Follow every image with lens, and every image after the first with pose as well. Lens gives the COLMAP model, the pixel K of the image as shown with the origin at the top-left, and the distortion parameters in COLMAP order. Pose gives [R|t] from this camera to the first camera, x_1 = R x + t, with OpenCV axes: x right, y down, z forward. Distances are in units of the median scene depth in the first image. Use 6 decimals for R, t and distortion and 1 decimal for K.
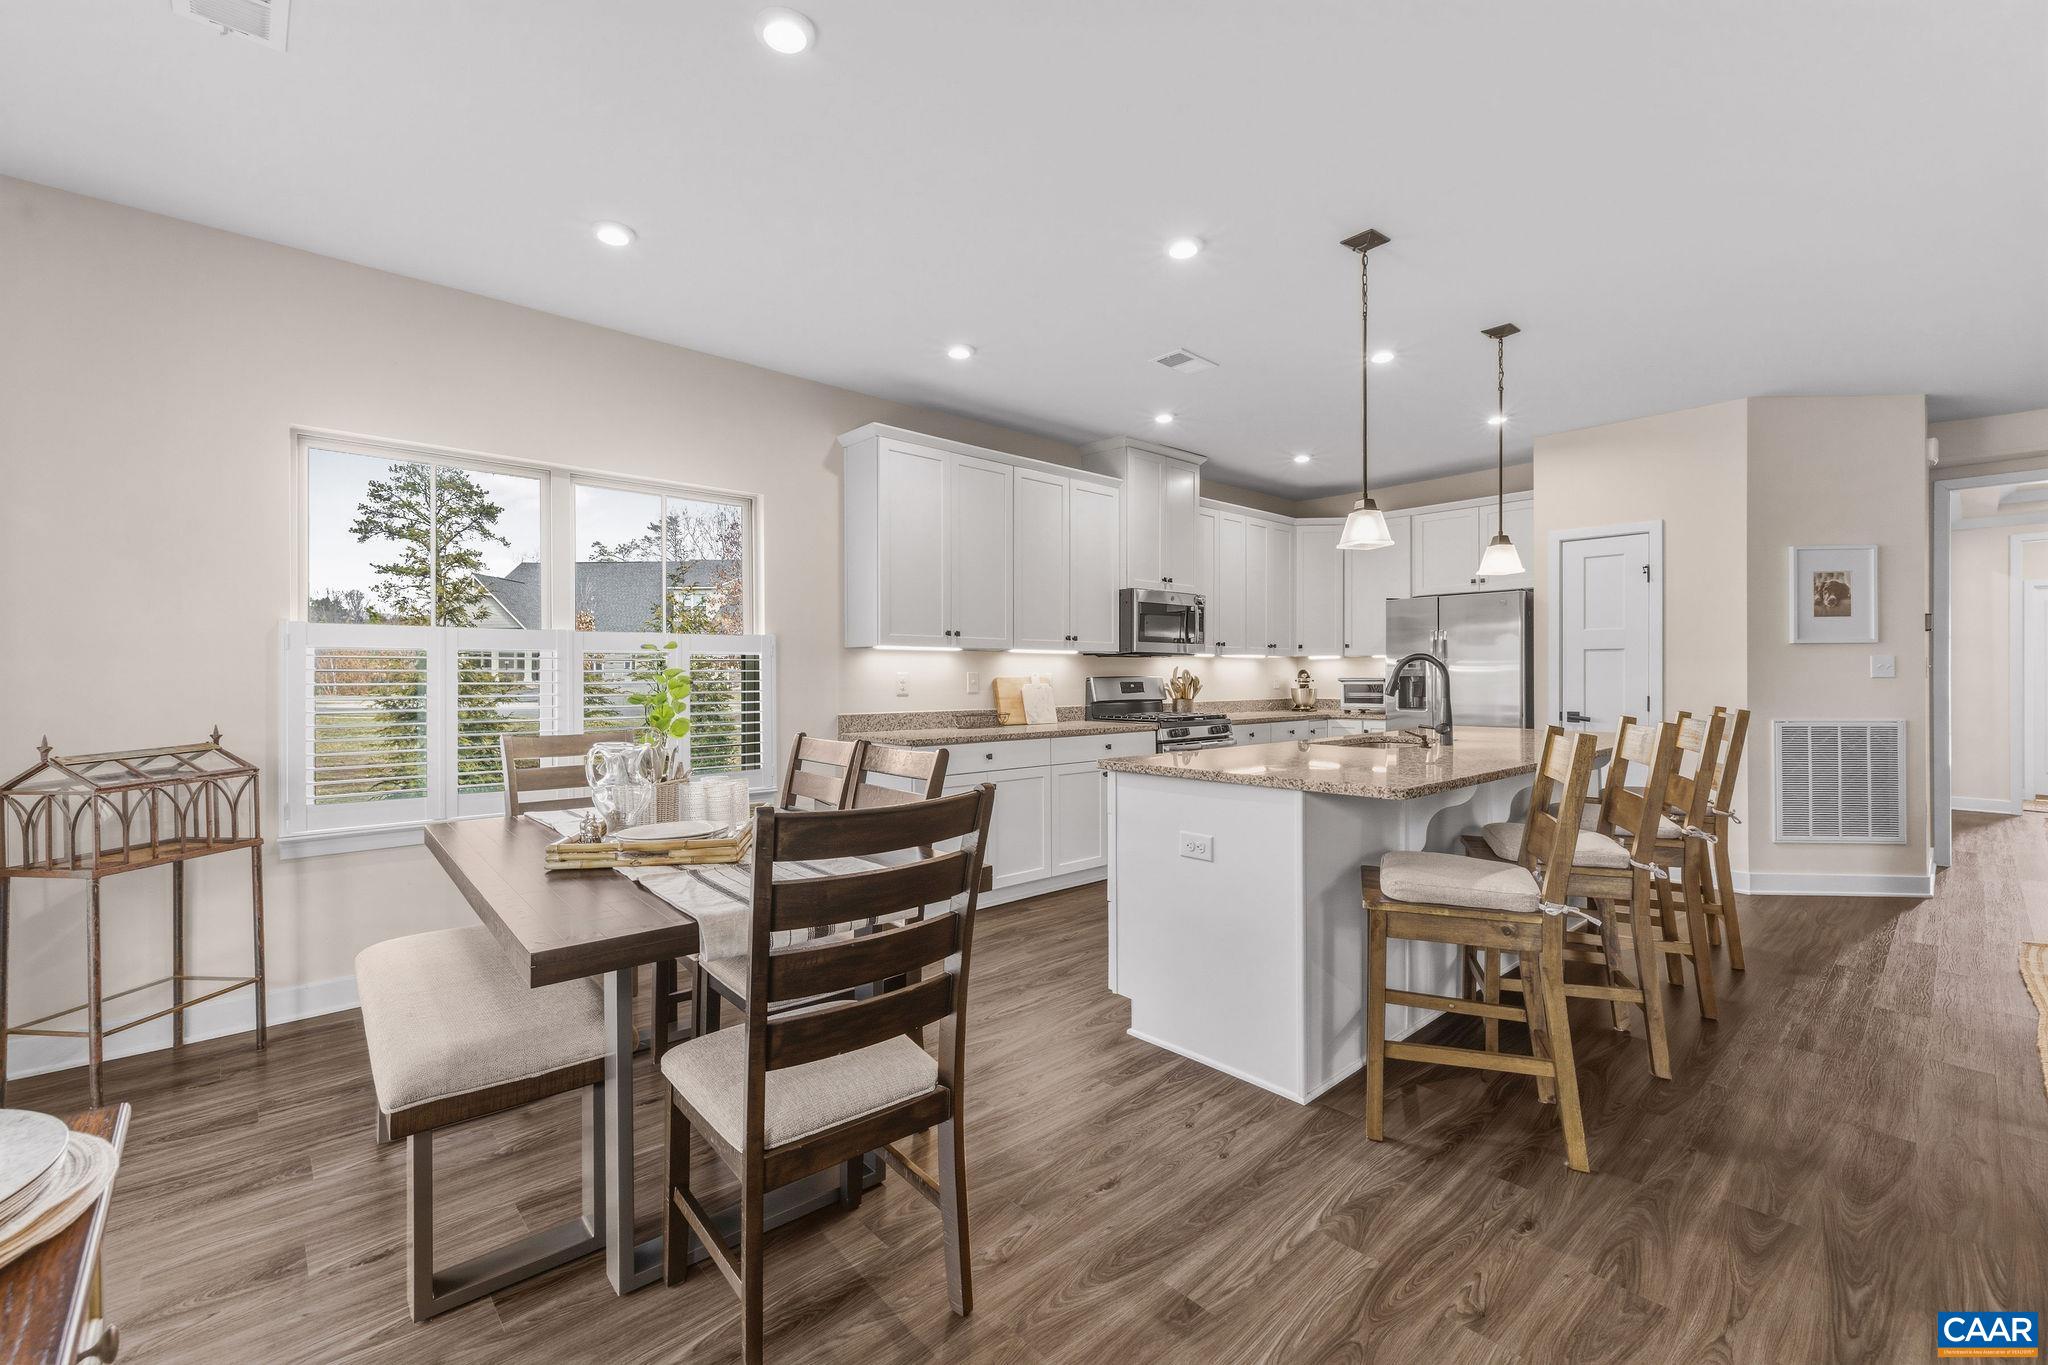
lens RADIAL K [[857.1, 0, 1018.9], [0, 857.1, 675.1], [0, 0, 1]] dist [0.008296, -0.001379]
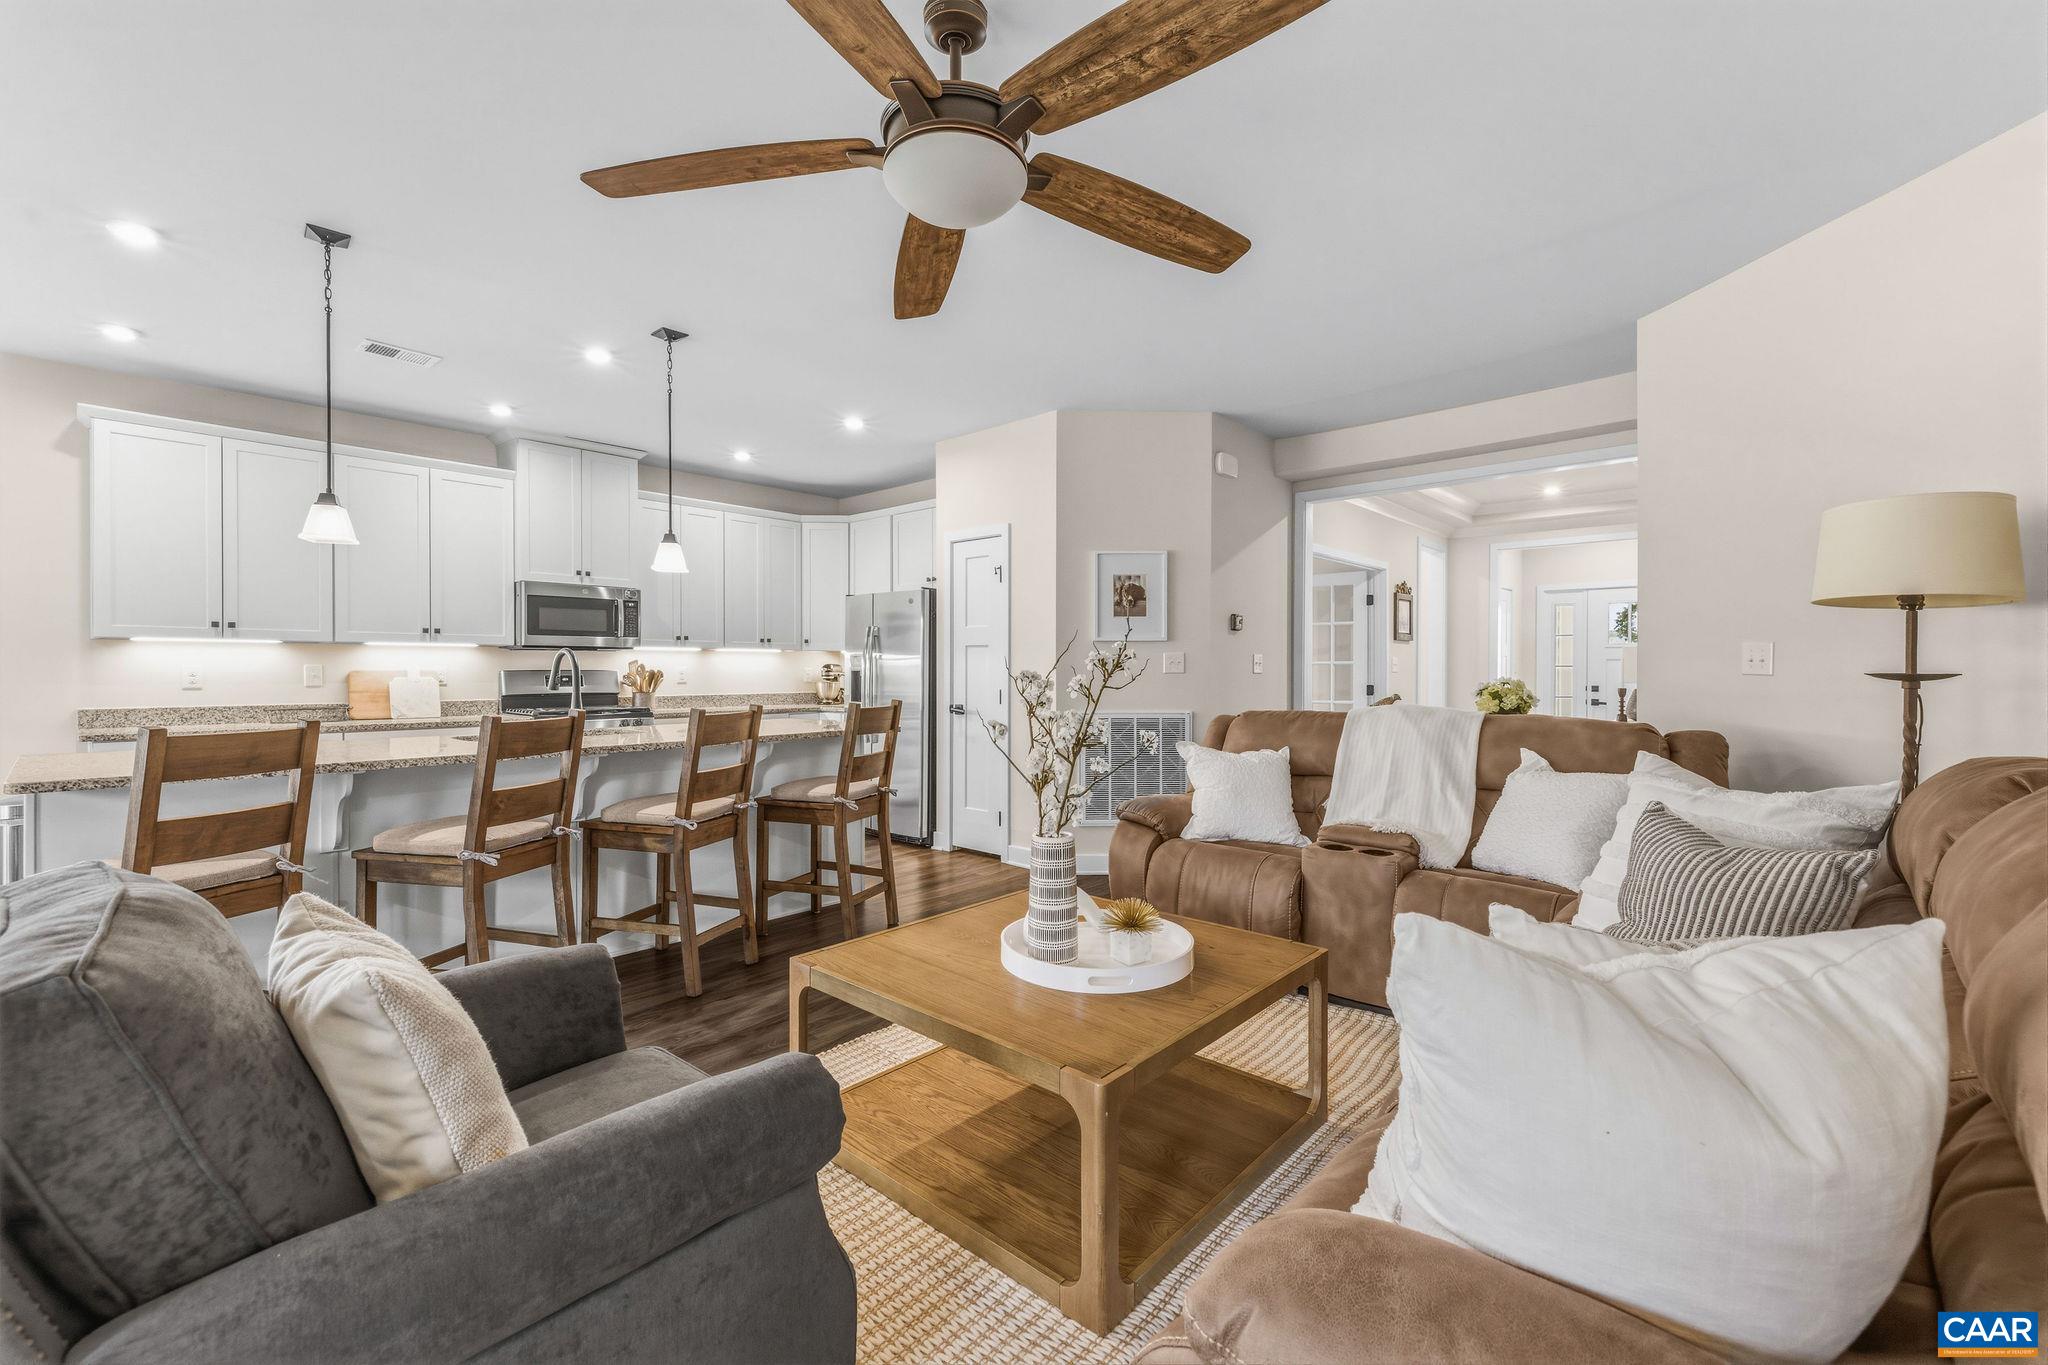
lens RADIAL K [[857.1, 0, 1013.2], [0, 857.1, 669.4], [0, 0, 1]] dist [0.008296, -0.001379]
pose [[0.995278, 0.003280, 0.097014, 0.699099], [-0.003410, 0.999993, 0.001181, -0.002357], [-0.097009, -0.001506, 0.995282, -0.053302]]
